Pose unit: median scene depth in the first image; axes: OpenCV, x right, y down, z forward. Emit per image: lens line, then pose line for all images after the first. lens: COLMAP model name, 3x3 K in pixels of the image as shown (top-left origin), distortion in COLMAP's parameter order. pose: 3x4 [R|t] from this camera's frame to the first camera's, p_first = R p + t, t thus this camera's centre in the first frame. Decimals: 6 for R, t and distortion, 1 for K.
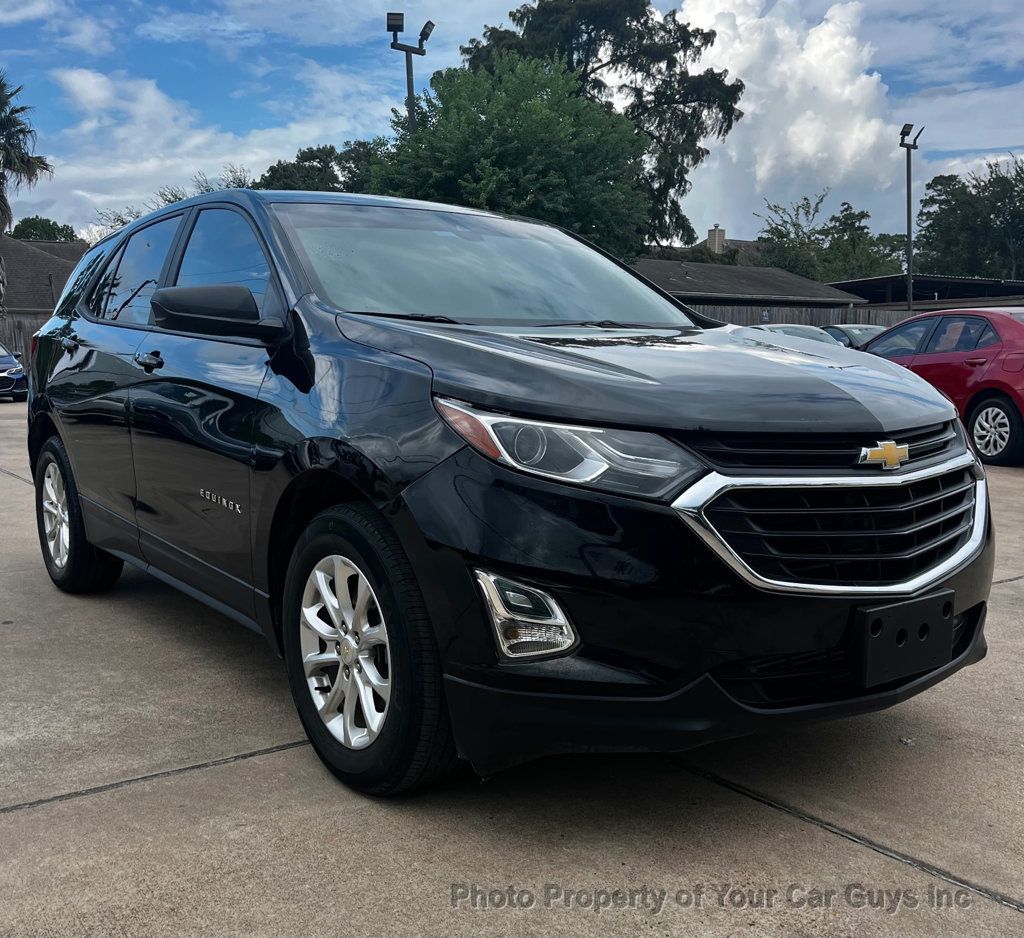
lens RADIAL K [[1052.8, 0, 492.7], [0, 1052.8, 489.4], [0, 0, 1]] dist [0.045961, -0.041180]
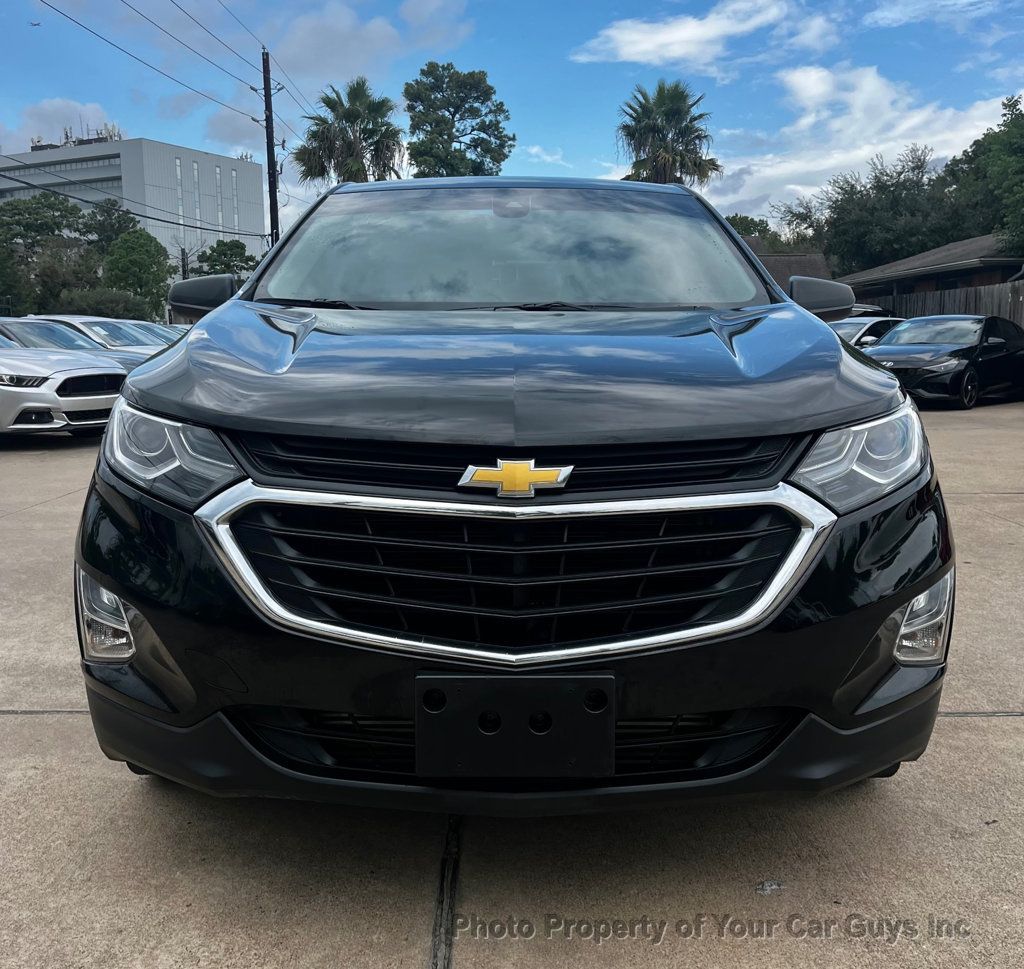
lens RADIAL K [[1036.2, 0, 512.0], [0, 1036.2, 484.5], [0, 0, 1]] dist [0.068051, -0.096389]
pose [[0.811002, 0.080942, -0.579417, 0.666695], [-0.075657, 0.996577, 0.033321, -0.043397], [0.580131, 0.016813, 0.814350, 0.341604]]
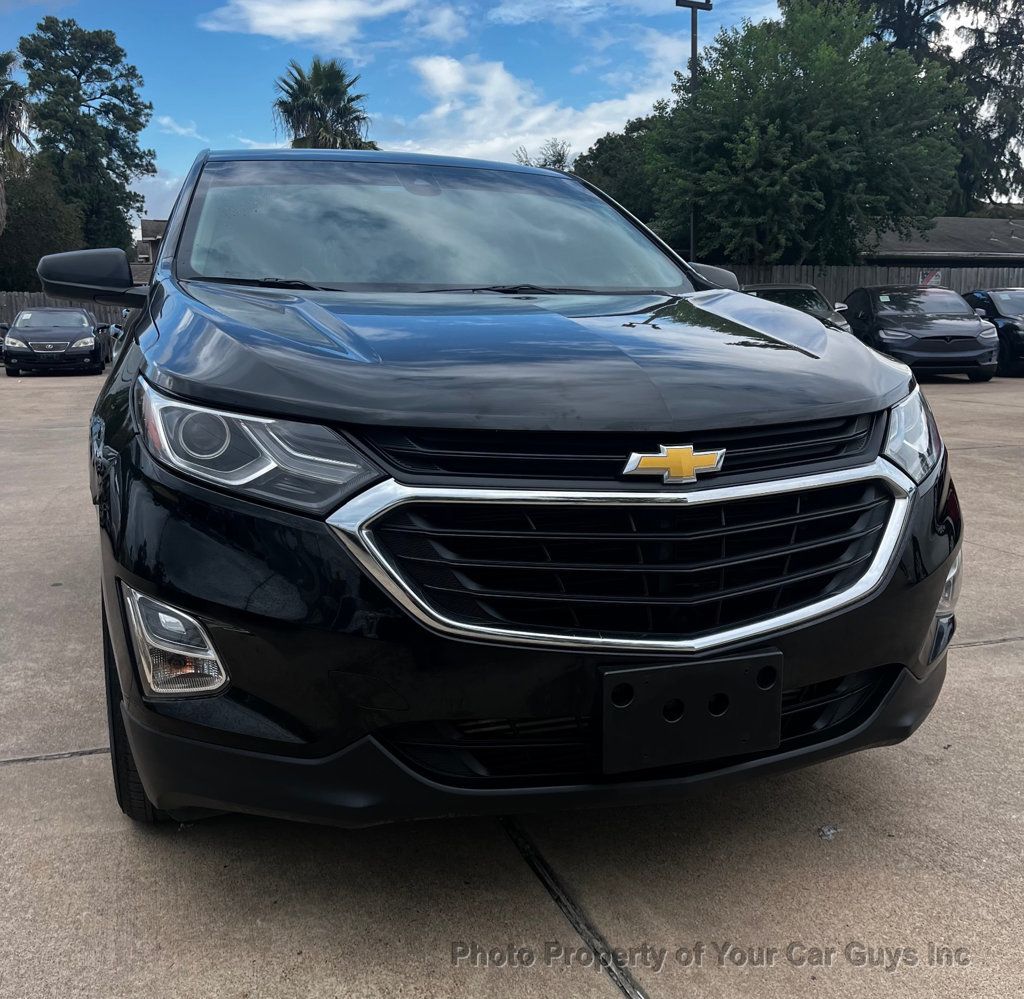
lens RADIAL K [[1032.8, 0, 512.0], [0, 1032.8, 499.5], [0, 0, 1]] dist [0.065202, -0.094912]
pose [[0.957531, 0.047464, -0.284397, 0.394289], [-0.036194, 0.998342, 0.044755, -0.029659], [0.286050, -0.032561, 0.957661, 0.232057]]
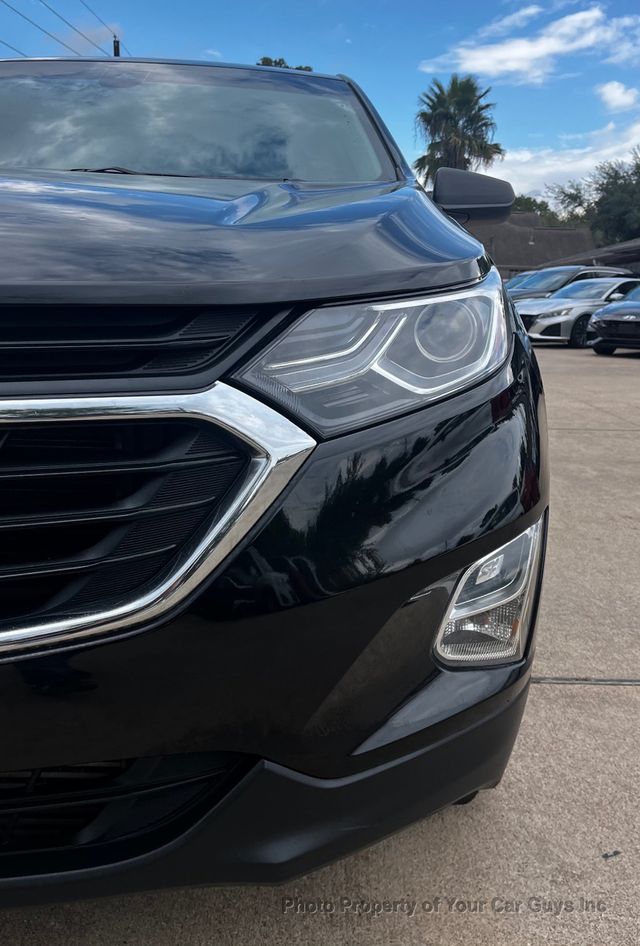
lens RADIAL K [[859.2, 0, 340.2], [0, 859.2, 433.5], [0, 0, 1]] dist [0.069616, -0.107495]
pose [[0.813743, 0.111504, -0.570430, 0.650746], [-0.101262, 0.993614, 0.049771, -0.037230], [0.572336, 0.017263, 0.819837, 0.731575]]
